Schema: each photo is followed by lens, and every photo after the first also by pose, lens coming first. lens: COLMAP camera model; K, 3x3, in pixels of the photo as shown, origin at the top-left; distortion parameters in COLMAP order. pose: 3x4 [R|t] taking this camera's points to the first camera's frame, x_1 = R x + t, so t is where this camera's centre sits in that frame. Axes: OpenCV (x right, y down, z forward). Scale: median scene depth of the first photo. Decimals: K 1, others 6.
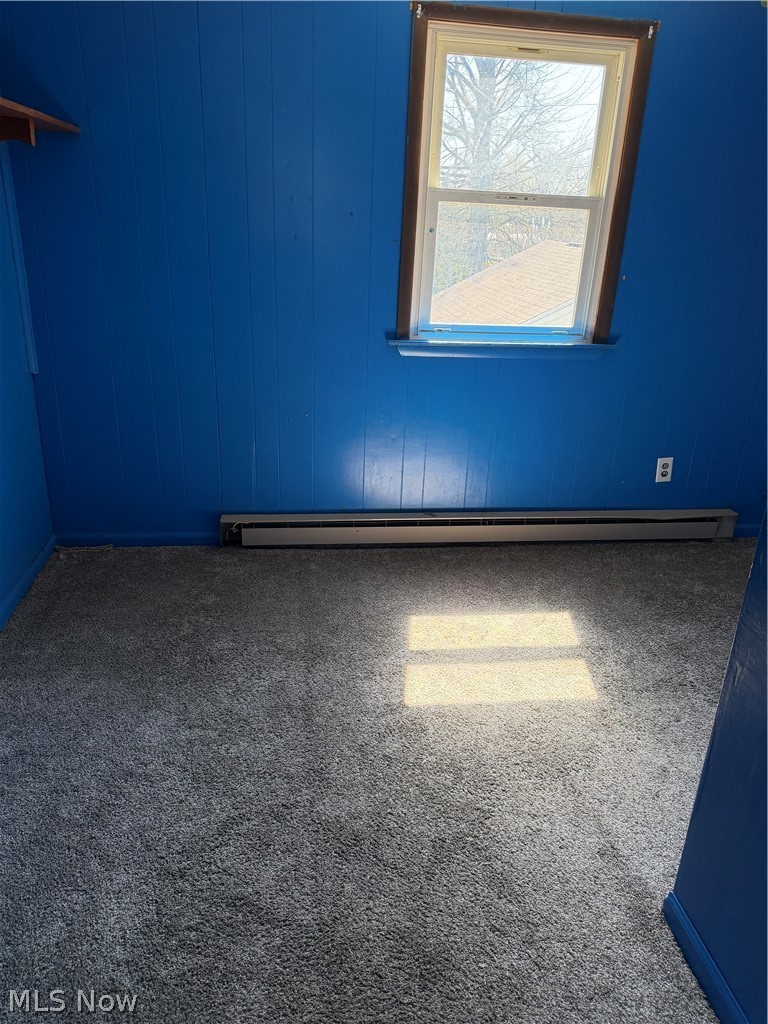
lens RADIAL K [[723.3, 0, 386.7], [0, 723.3, 513.0], [0, 0, 1]] dist [0.036671, -0.051441]
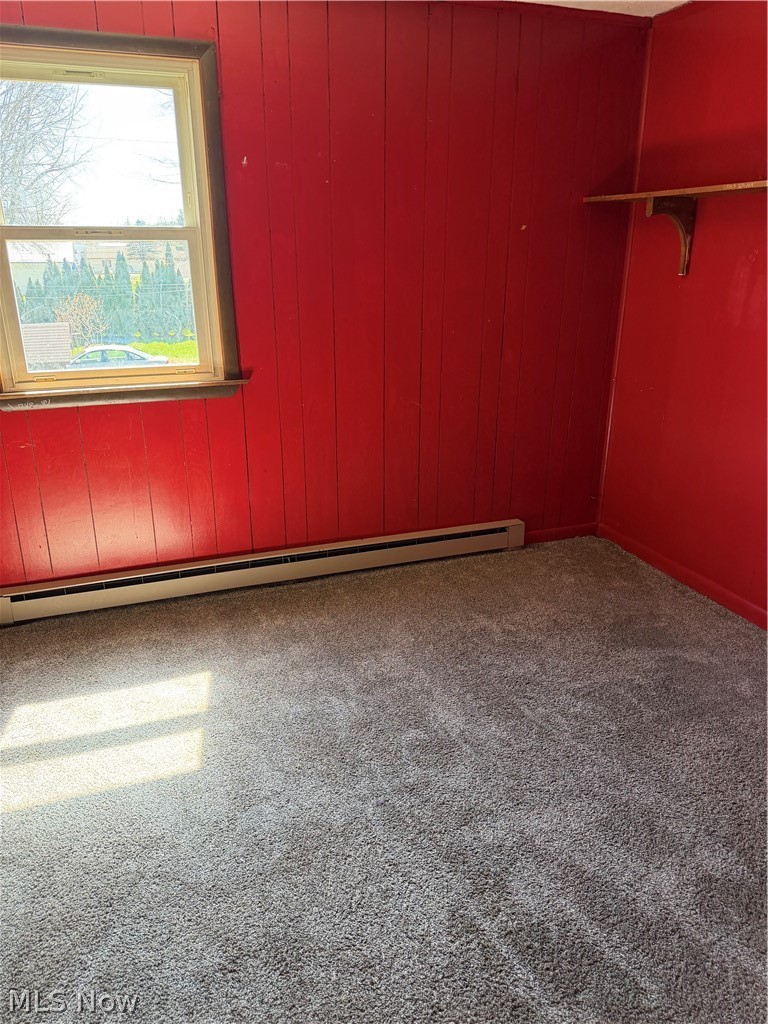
lens RADIAL K [[723.3, 0, 373.6], [0, 723.3, 521.8], [0, 0, 1]] dist [0.036671, -0.051441]
pose [[0.977788, -0.116960, 0.173930, 0.280661], [0.122652, 0.992199, -0.022310, -0.005954], [-0.169964, 0.043147, 0.984505, 0.047441]]
